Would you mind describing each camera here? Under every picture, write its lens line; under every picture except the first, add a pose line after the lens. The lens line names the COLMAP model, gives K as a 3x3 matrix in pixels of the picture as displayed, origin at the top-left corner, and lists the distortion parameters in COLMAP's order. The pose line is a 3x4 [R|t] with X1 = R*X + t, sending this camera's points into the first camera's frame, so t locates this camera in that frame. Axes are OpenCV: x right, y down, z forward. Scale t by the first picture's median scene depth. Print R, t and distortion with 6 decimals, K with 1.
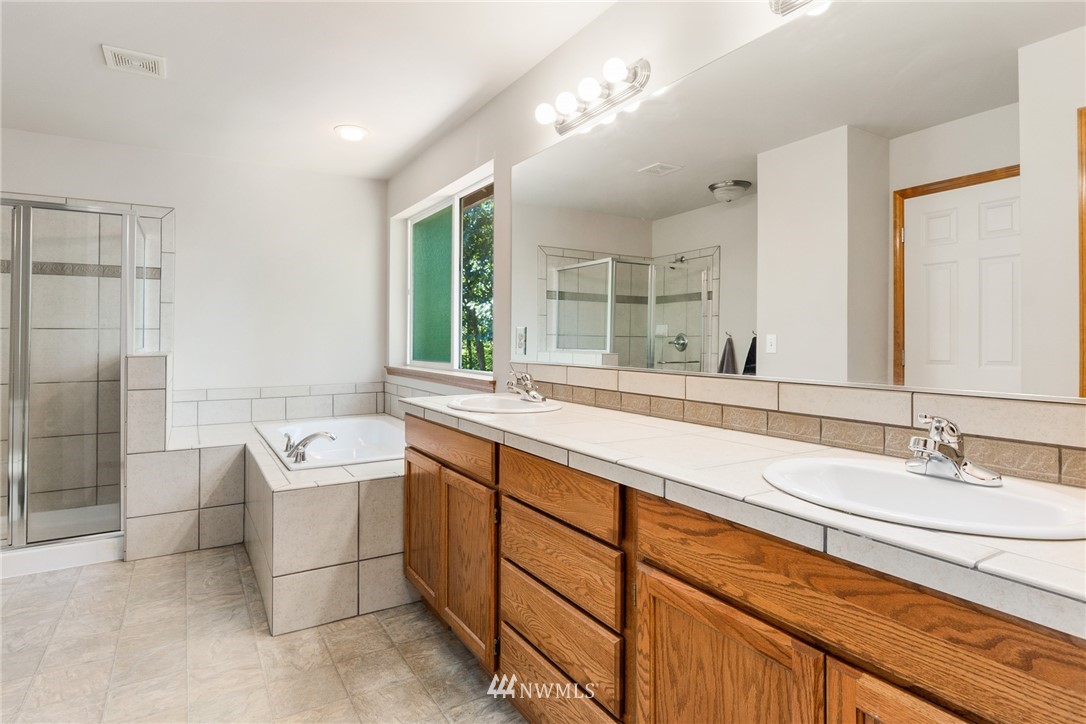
lens RADIAL K [[558.9, 0, 542.0], [0, 558.9, 336.5], [0, 0, 1]] dist [0.002350, 0.000577]
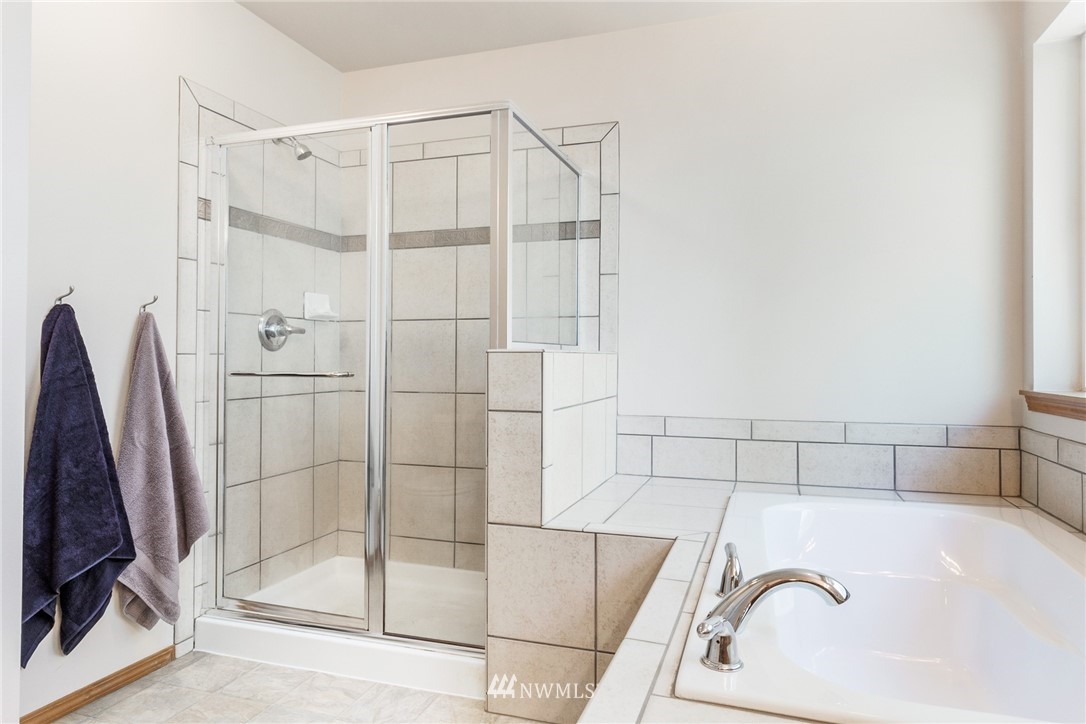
lens RADIAL K [[672.3, 0, 544.6], [0, 672.3, 346.8], [0, 0, 1]] dist [0.025876, -0.000511]
pose [[0.636259, -0.011708, -0.771387, -0.133475], [0.001131, 0.999898, -0.014243, 0.032255], [0.771475, 0.008190, 0.636207, 0.466063]]
